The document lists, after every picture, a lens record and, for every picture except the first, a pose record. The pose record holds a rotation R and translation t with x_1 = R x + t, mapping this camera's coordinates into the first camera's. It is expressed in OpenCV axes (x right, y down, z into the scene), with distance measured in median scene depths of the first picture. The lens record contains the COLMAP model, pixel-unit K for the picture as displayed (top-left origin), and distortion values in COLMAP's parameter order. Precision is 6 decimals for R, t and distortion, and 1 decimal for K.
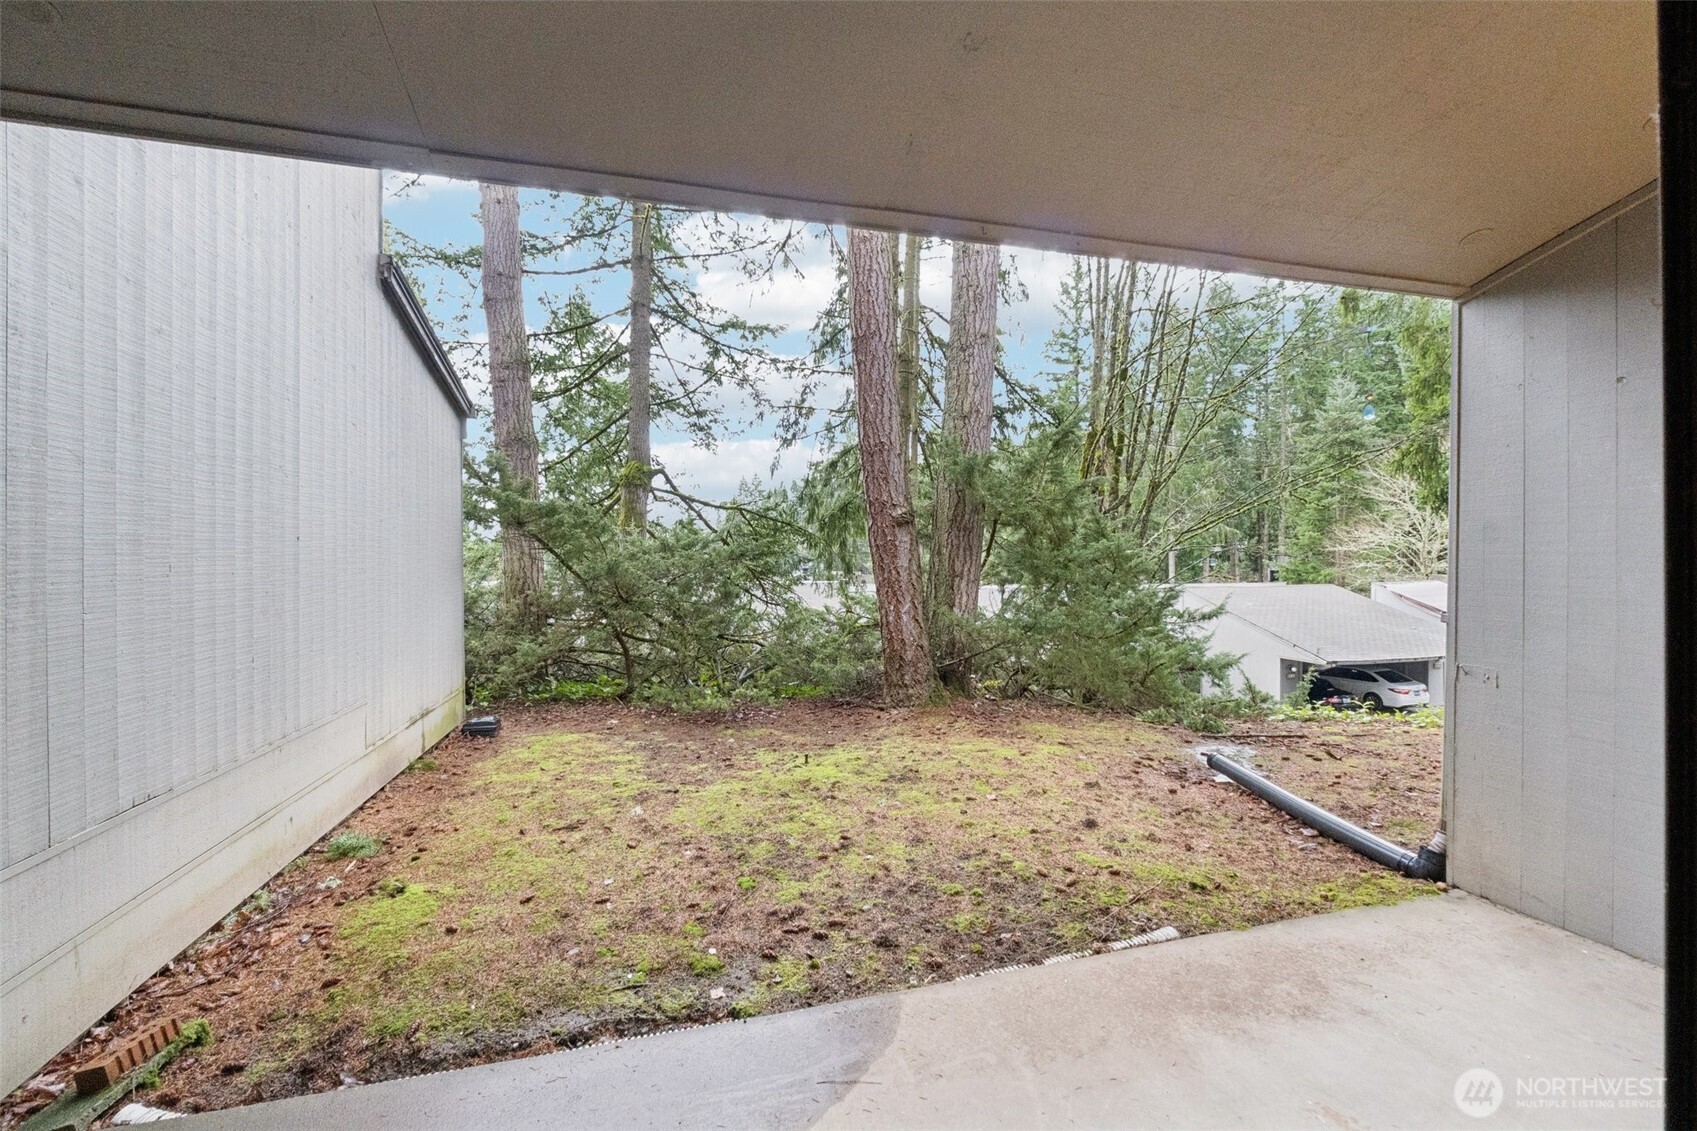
lens RADIAL K [[714.7, 0, 855.8], [0, 714.7, 558.5], [0, 0, 1]] dist [-0.021859, -0.000215]
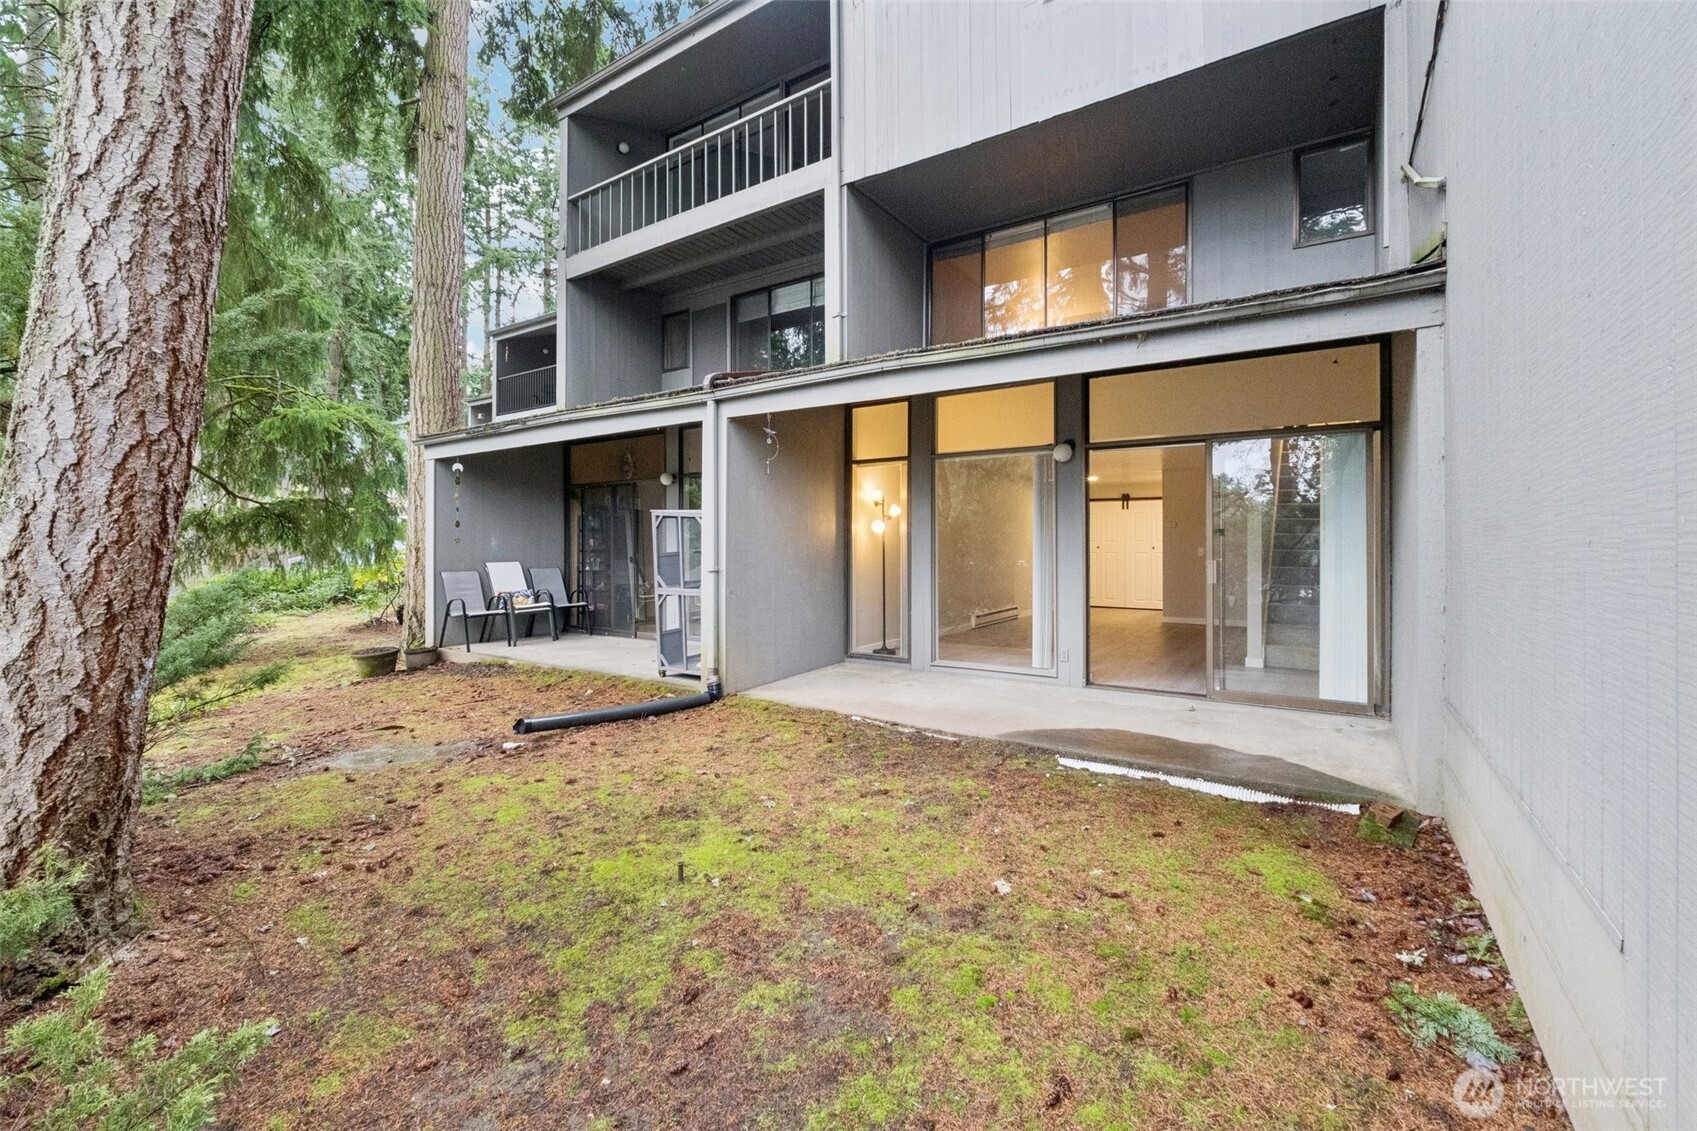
lens RADIAL K [[714.7, 0, 855.8], [0, 714.7, 558.5], [0, 0, 1]] dist [-0.021859, -0.000215]
pose [[-0.660866, -0.013826, 0.750377, -0.738584], [-0.000593, 0.999840, 0.017900, 0.017472], [-0.750504, 0.011384, -0.660768, 1.576484]]
